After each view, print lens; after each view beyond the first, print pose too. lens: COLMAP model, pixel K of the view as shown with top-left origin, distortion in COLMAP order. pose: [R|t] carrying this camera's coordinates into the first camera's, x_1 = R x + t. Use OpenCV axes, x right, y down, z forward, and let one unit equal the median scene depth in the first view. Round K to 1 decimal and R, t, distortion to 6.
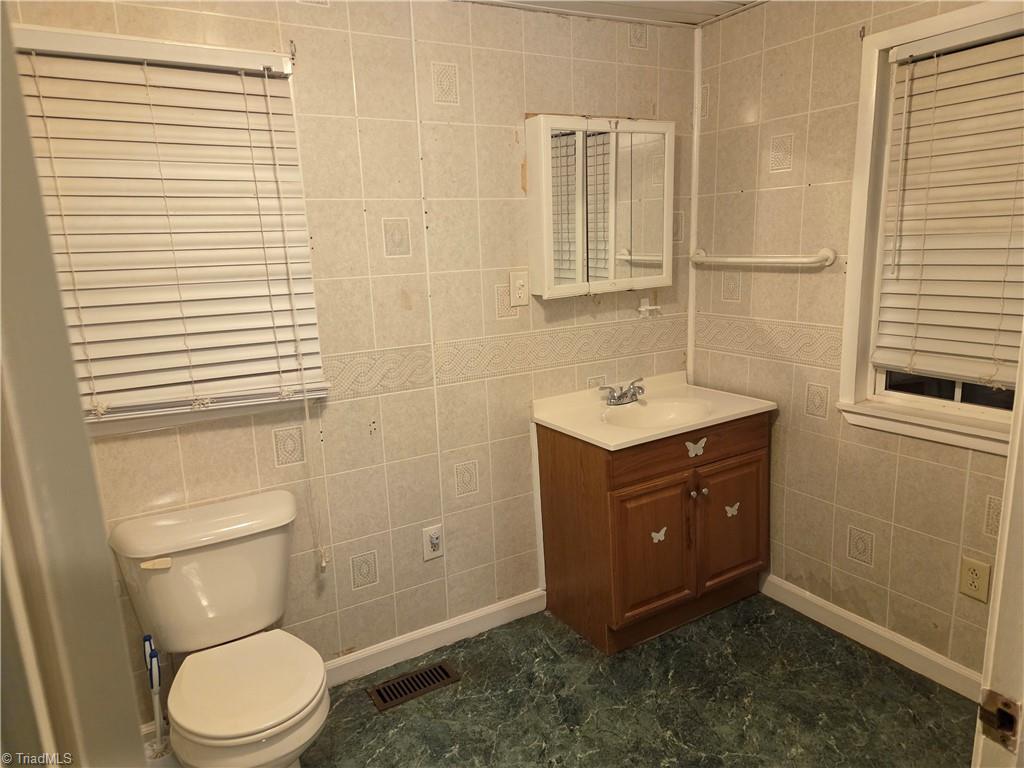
lens RADIAL K [[689.6, 0, 512.0], [0, 689.6, 384.0], [0, 0, 1]] dist [0.030273, -0.000991]
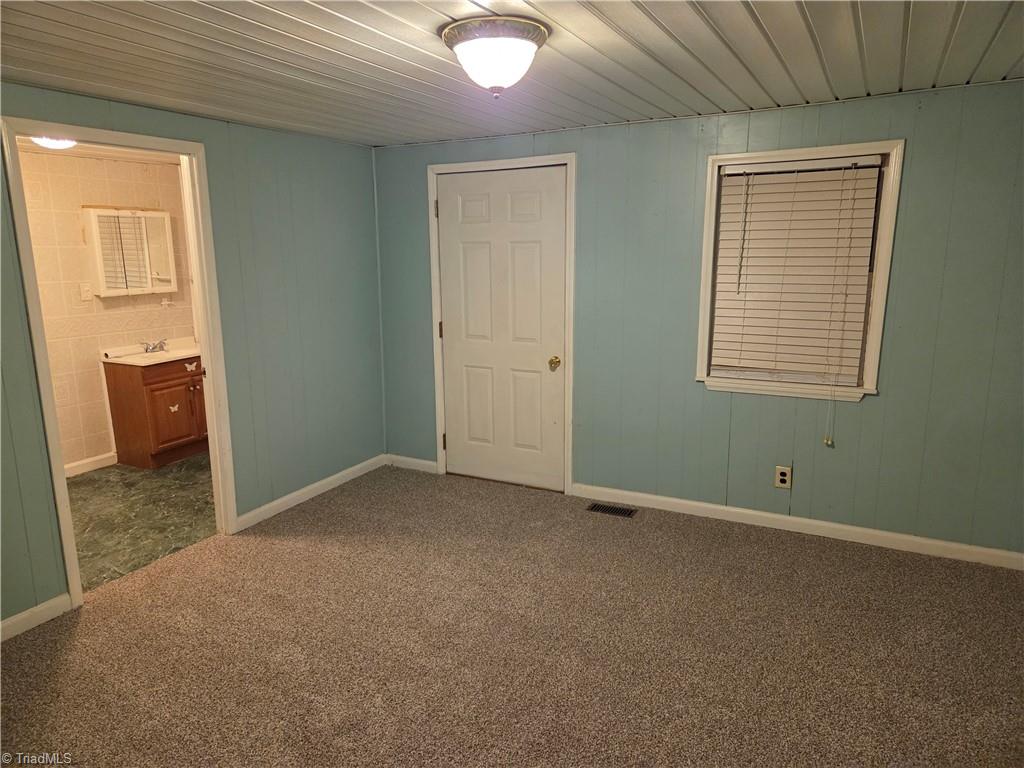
lens RADIAL K [[689.6, 0, 512.0], [0, 689.6, 384.0], [0, 0, 1]] dist [0.030273, -0.000991]
pose [[0.854098, -0.068162, 0.515626, 0.003446], [0.080250, 0.996774, -0.001161, 0.208065], [-0.513883, 0.042371, 0.856813, -1.225988]]
